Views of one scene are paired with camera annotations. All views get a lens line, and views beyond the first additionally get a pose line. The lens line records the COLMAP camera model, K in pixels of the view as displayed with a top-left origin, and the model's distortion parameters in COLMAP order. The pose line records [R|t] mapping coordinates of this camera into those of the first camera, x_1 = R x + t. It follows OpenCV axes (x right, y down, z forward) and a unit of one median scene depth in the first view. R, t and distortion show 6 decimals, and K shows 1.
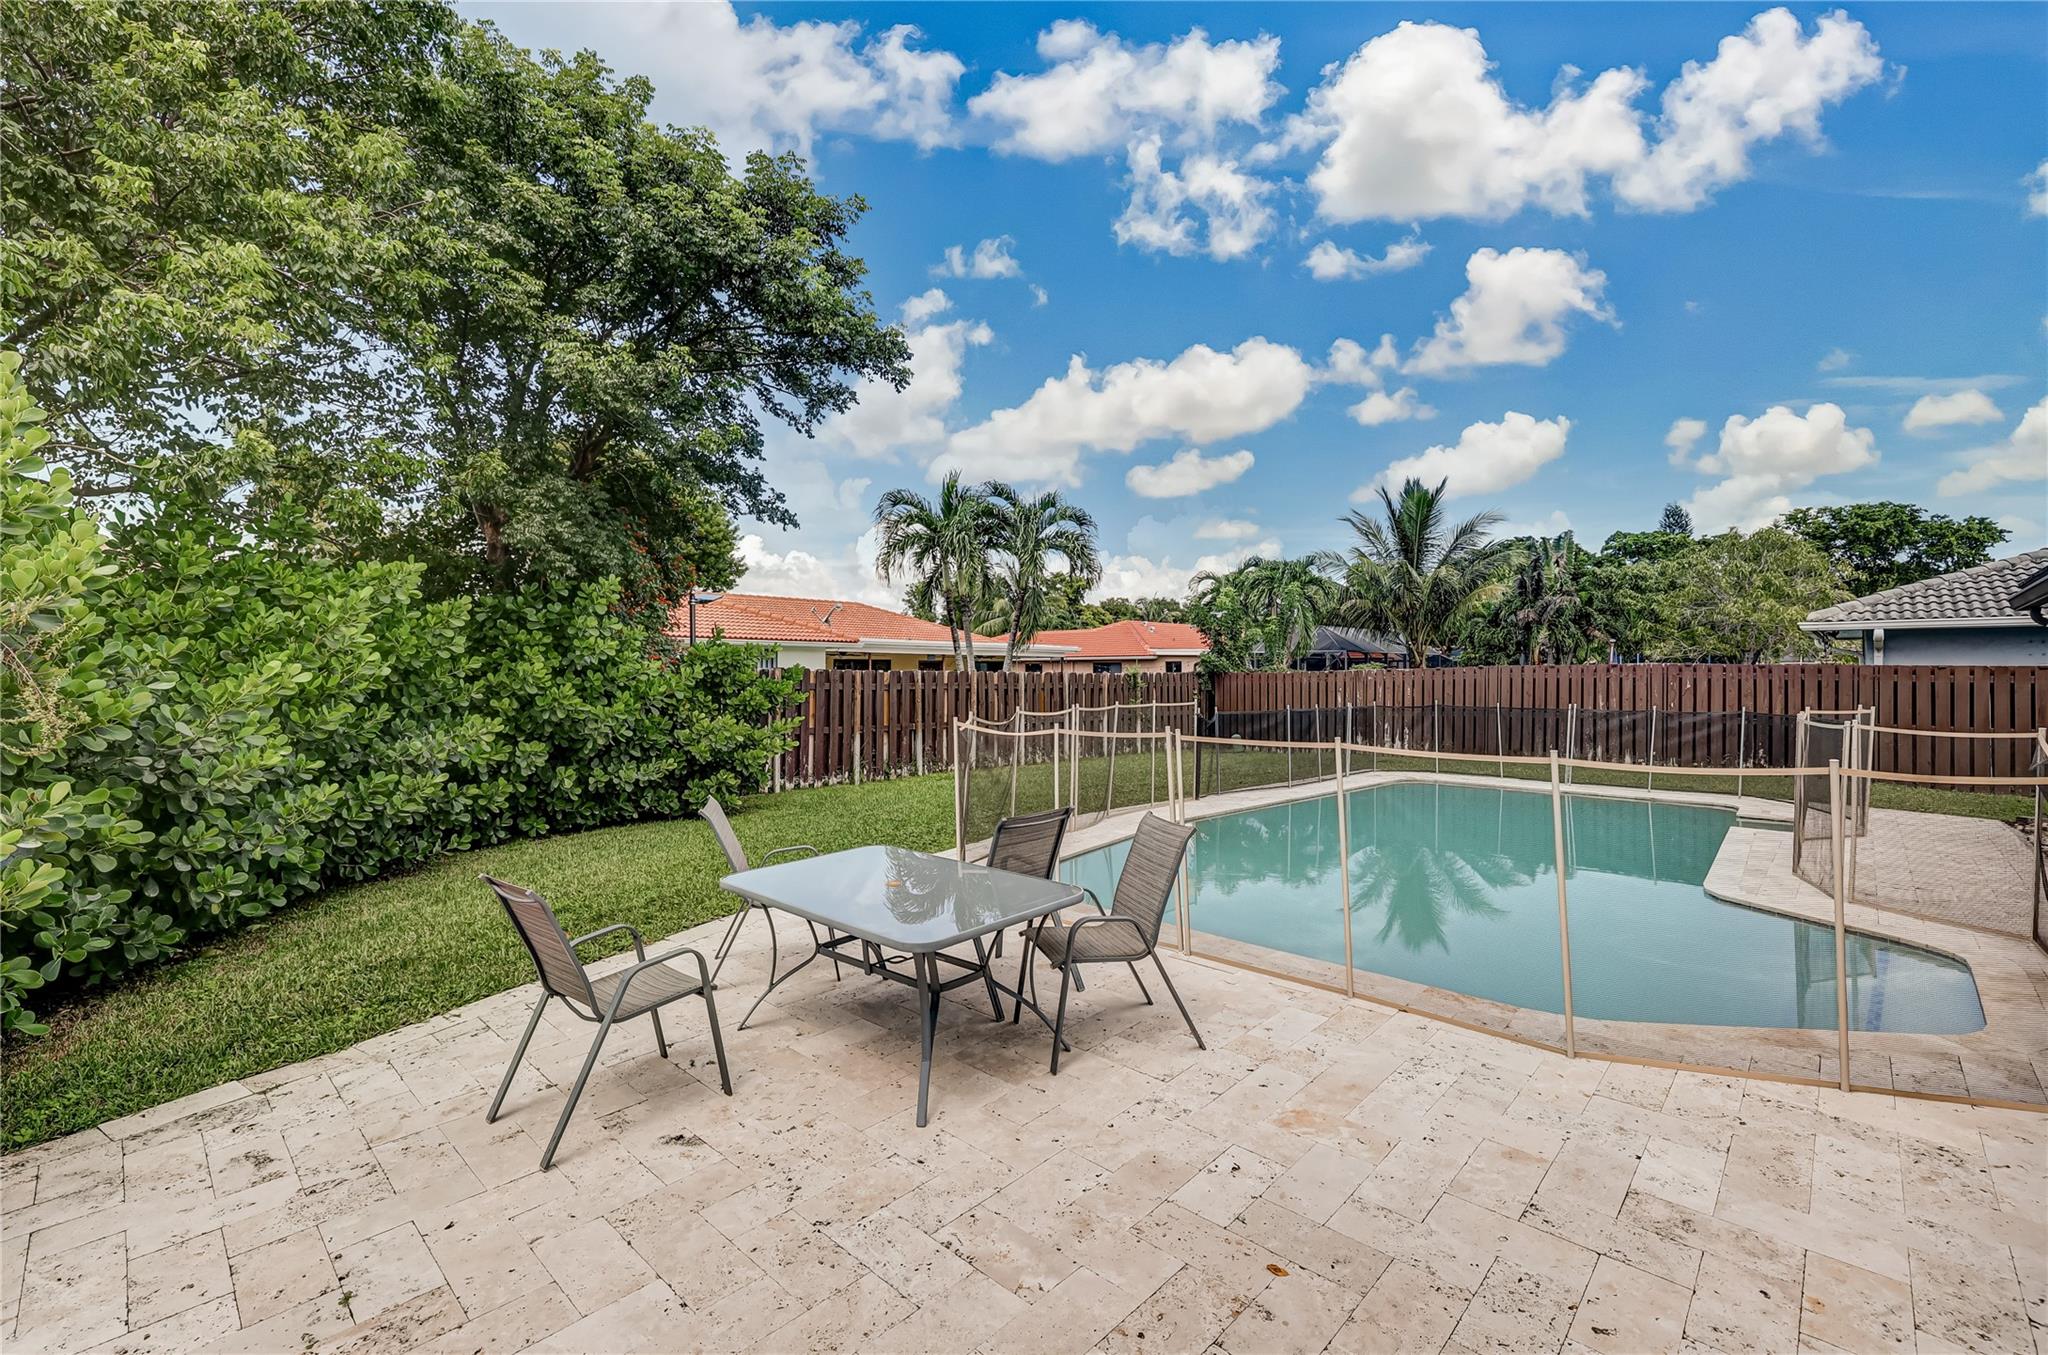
lens RADIAL K [[868.8, 0, 1019.5], [0, 868.8, 665.8], [0, 0, 1]] dist [0.000408, 0.000198]
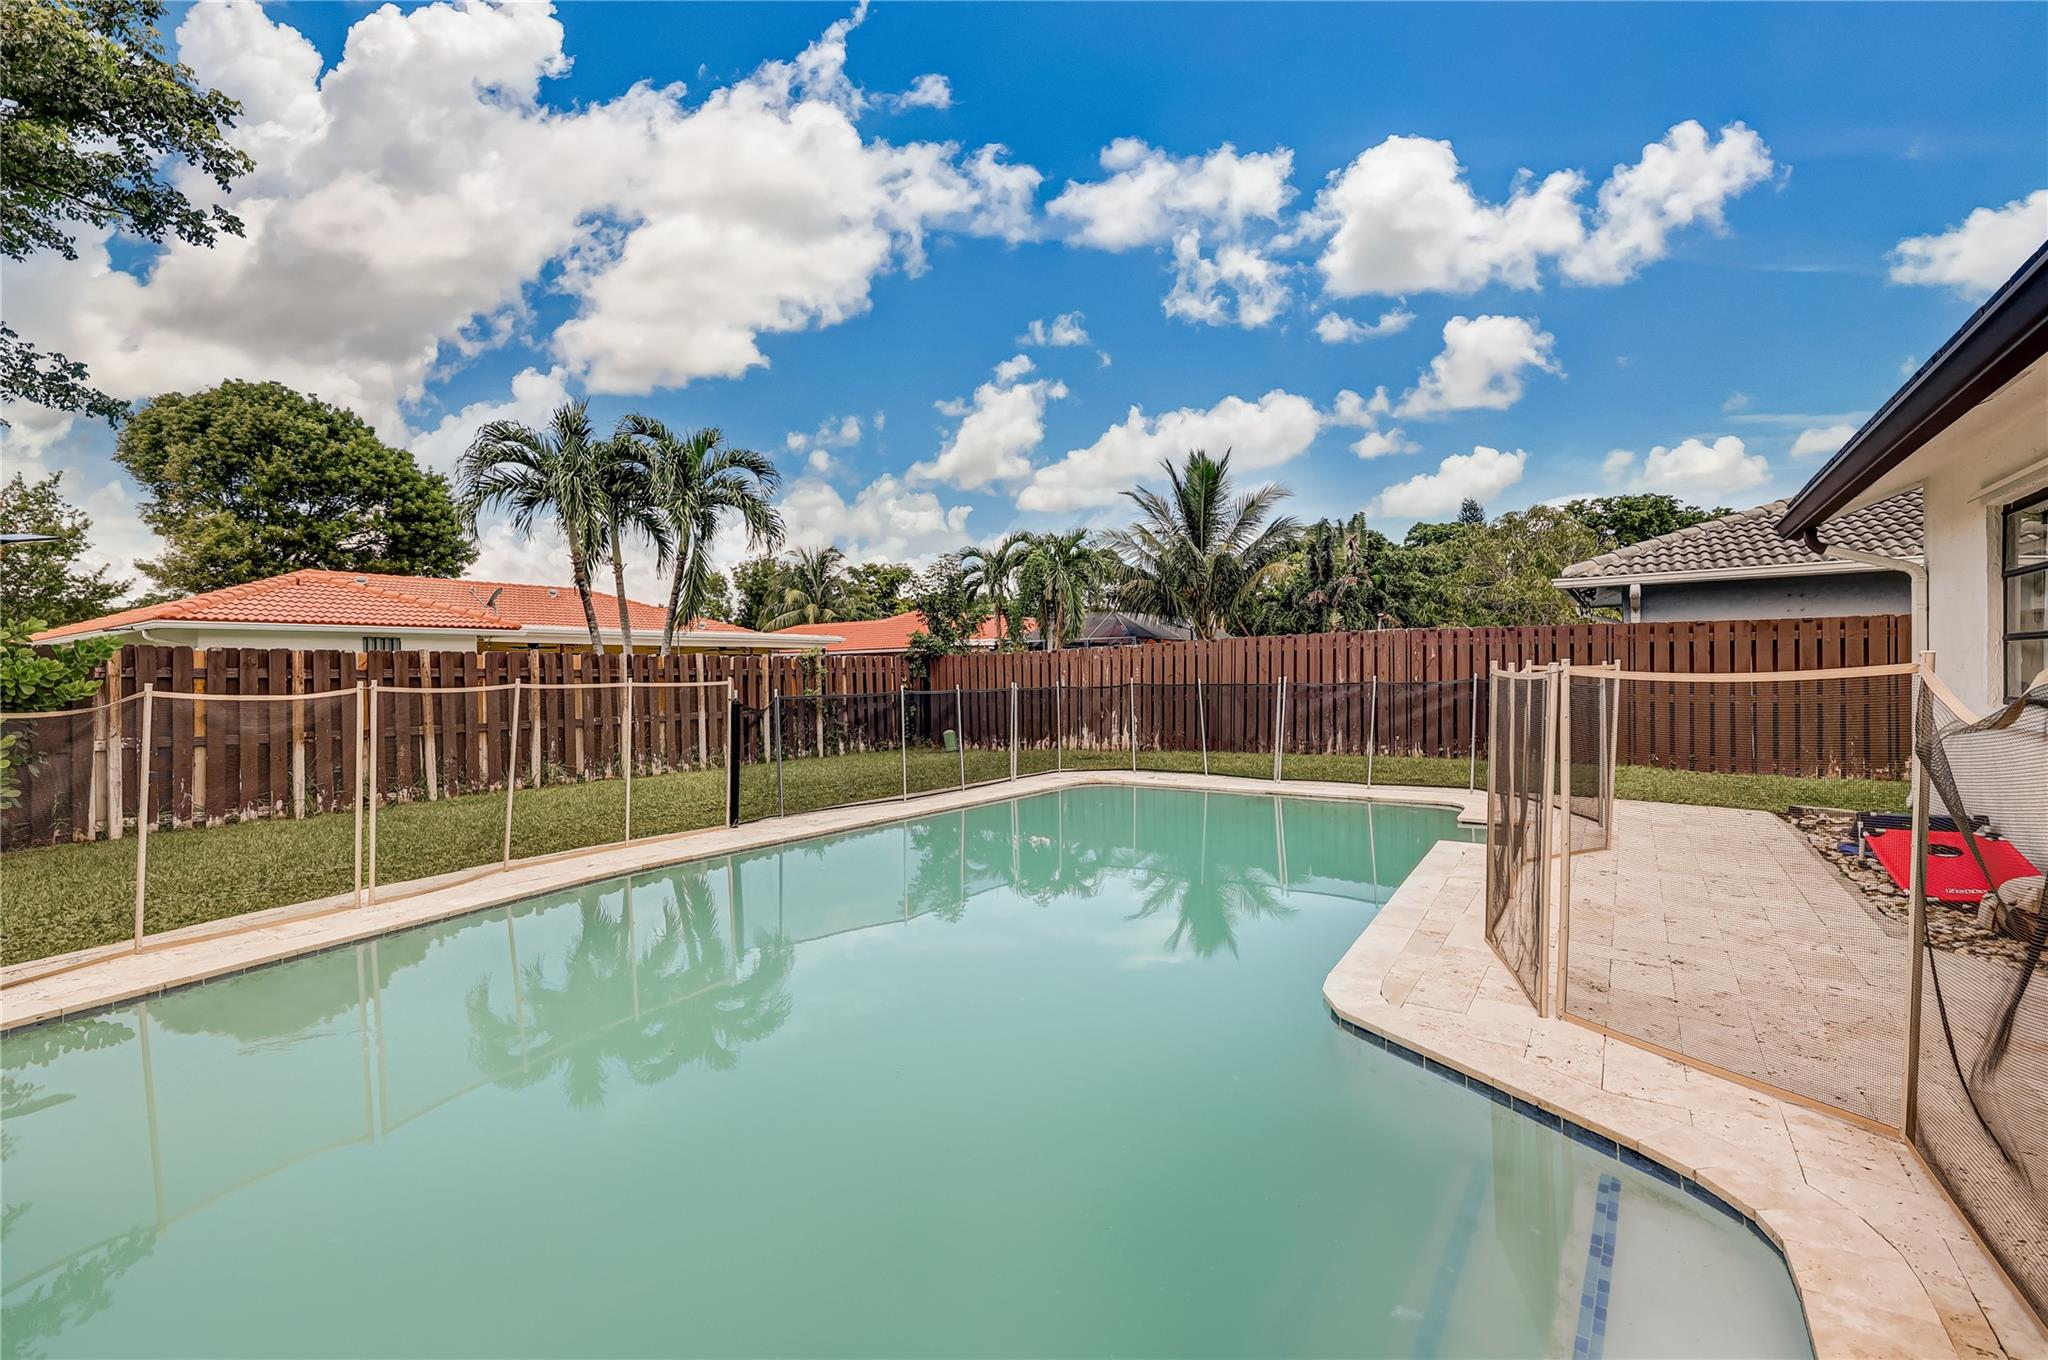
lens RADIAL K [[889.8, 0, 993.1], [0, 889.8, 680.9], [0, 0, 1]] dist [-0.001176, -0.000196]
pose [[0.989016, -0.020194, 0.146422, 0.112974], [0.017638, 0.999669, 0.018730, 0.011876], [-0.146752, -0.015942, 0.989045, 0.109170]]
